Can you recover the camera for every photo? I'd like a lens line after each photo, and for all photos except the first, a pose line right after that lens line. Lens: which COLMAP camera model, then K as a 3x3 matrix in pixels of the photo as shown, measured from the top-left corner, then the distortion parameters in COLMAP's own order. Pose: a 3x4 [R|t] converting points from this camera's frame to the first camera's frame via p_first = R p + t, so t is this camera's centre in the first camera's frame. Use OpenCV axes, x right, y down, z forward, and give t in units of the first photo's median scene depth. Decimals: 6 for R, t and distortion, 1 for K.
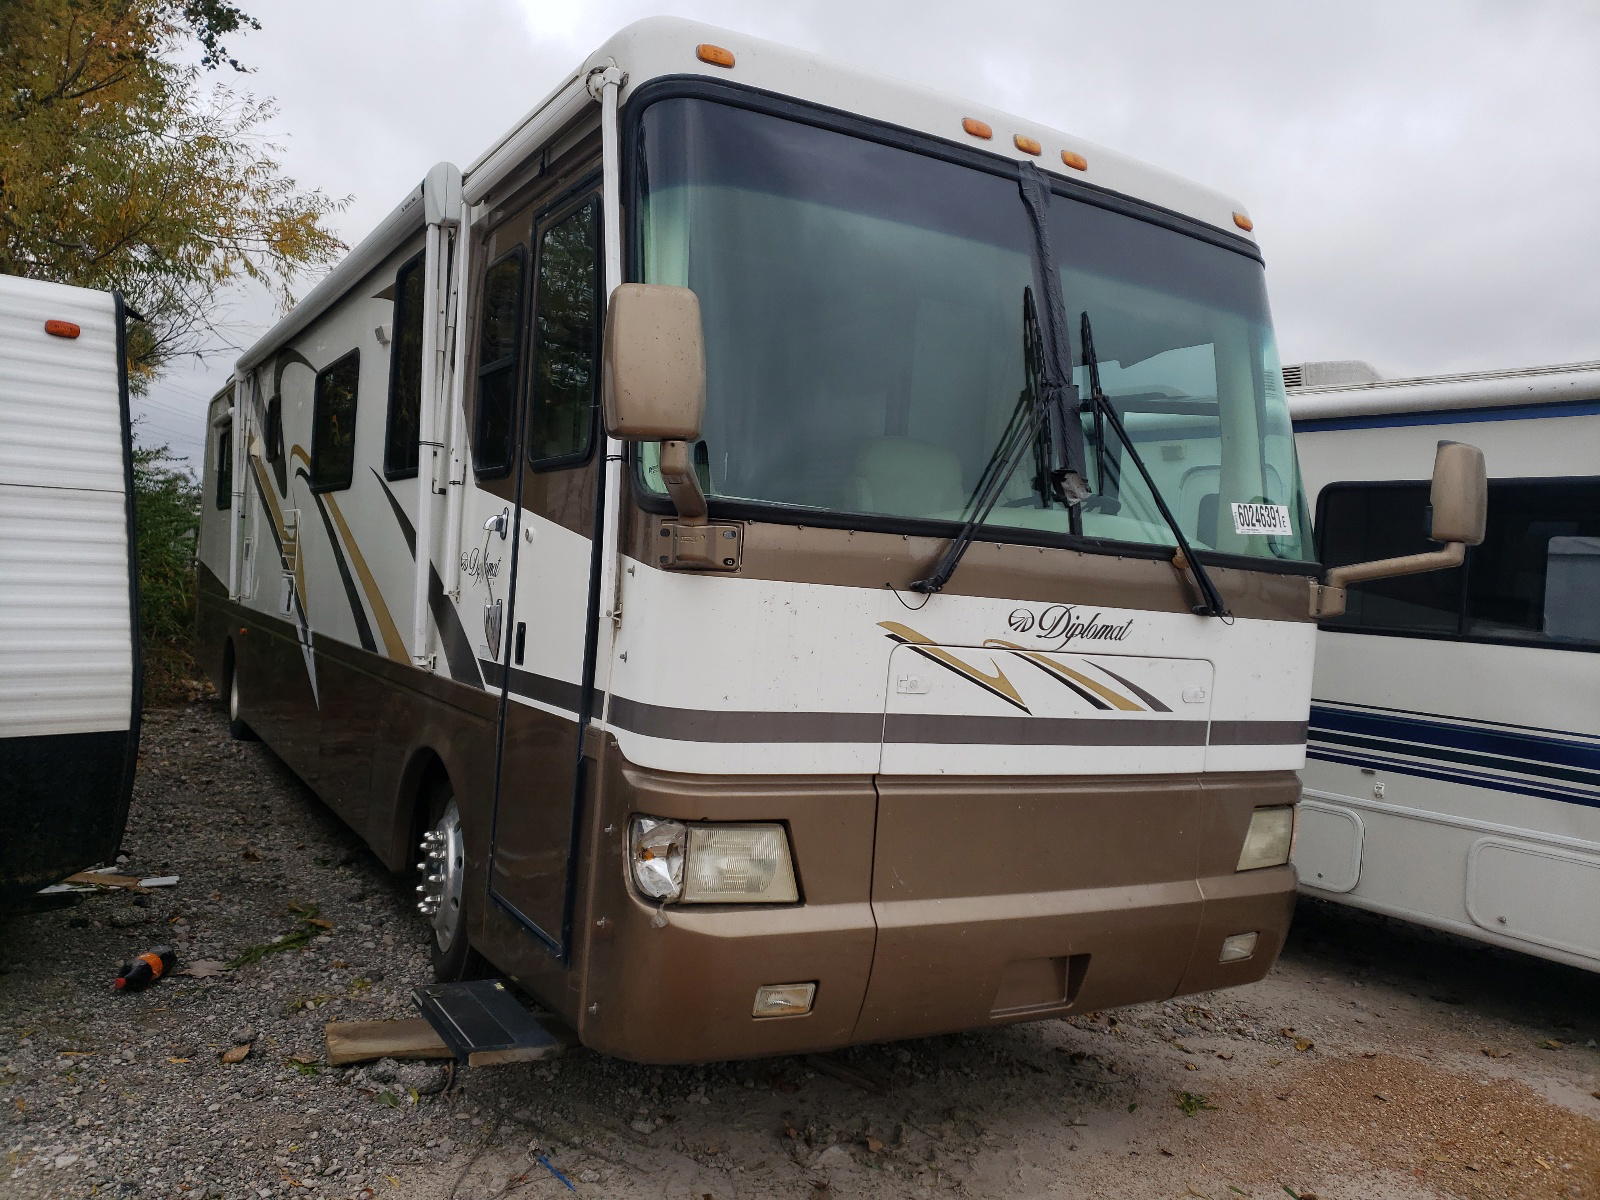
lens RADIAL K [[1261.0, 0, 798.3], [0, 1261.0, 597.3], [0, 0, 1]] dist [0.054982, -0.037989]
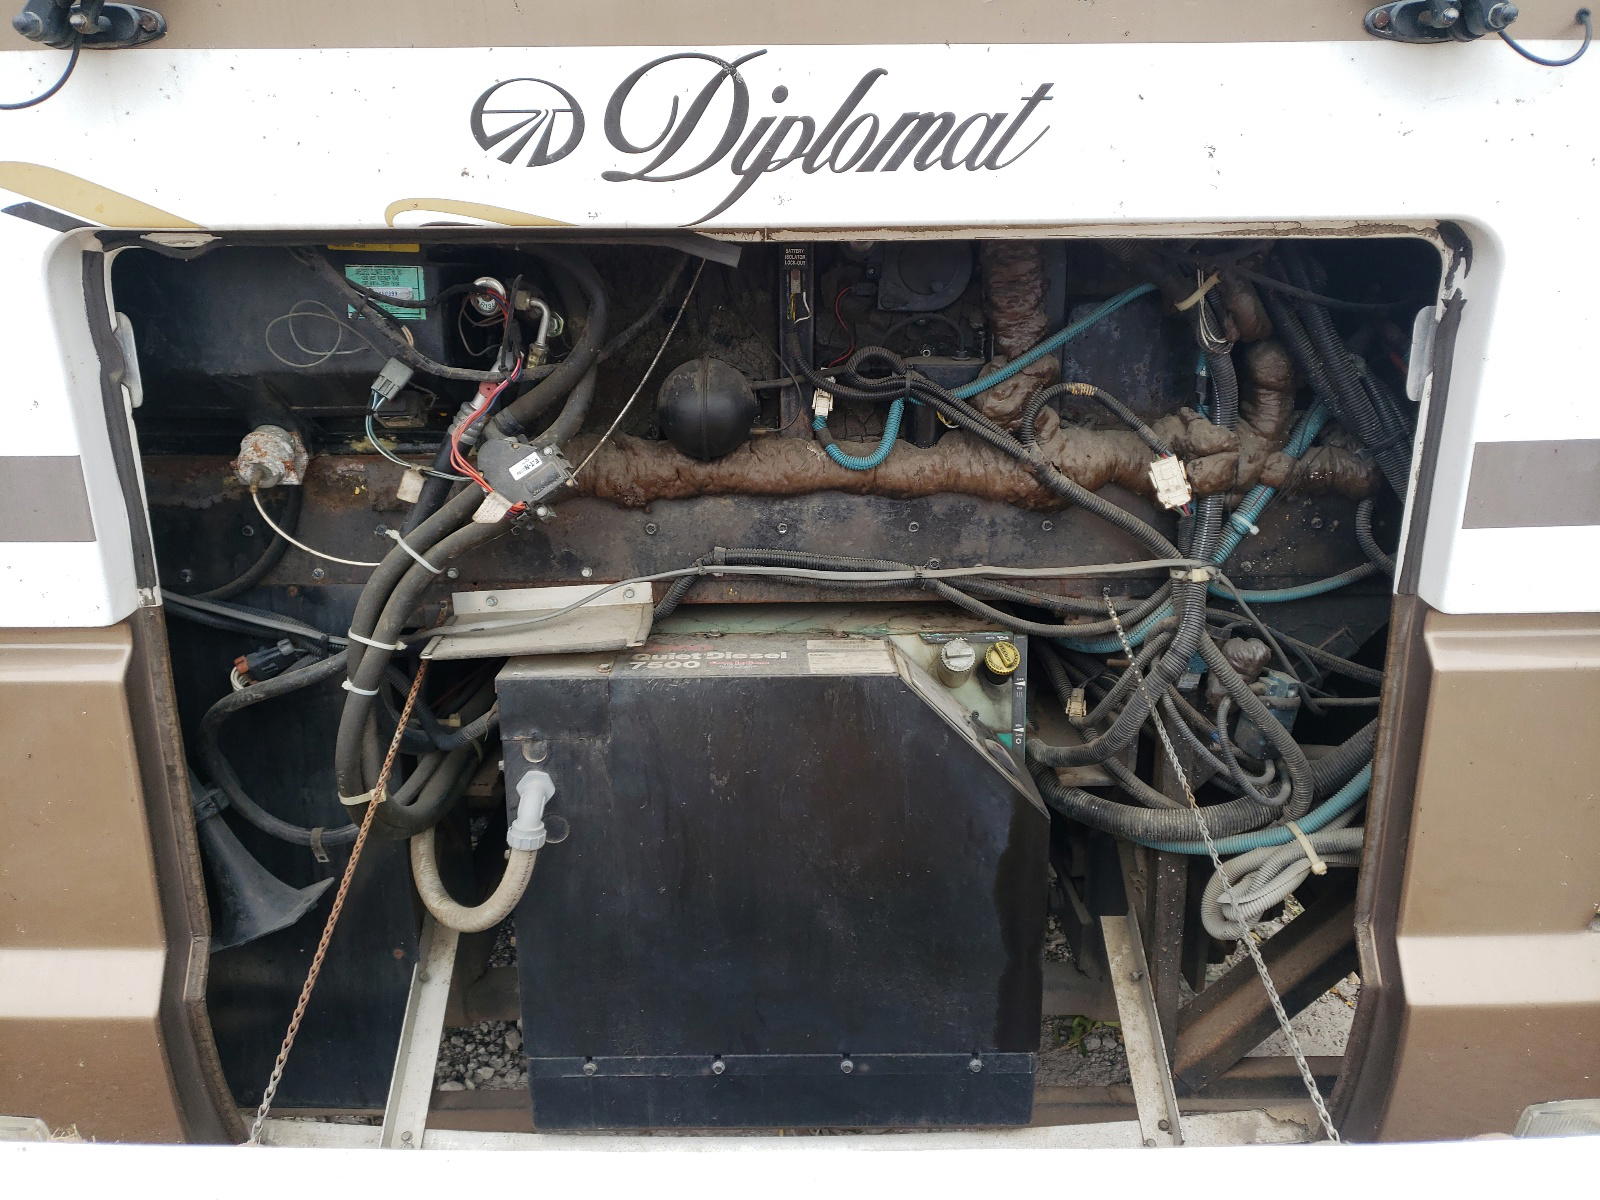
lens RADIAL K [[1261.0, 0, 798.2], [0, 1261.0, 605.2], [0, 0, 1]] dist [0.054982, -0.037989]
pose [[0.869038, 0.050769, -0.492133, 0.373194], [0.073570, 0.970401, 0.230021, 0.062057], [0.489244, -0.236103, 0.839580, 0.751973]]
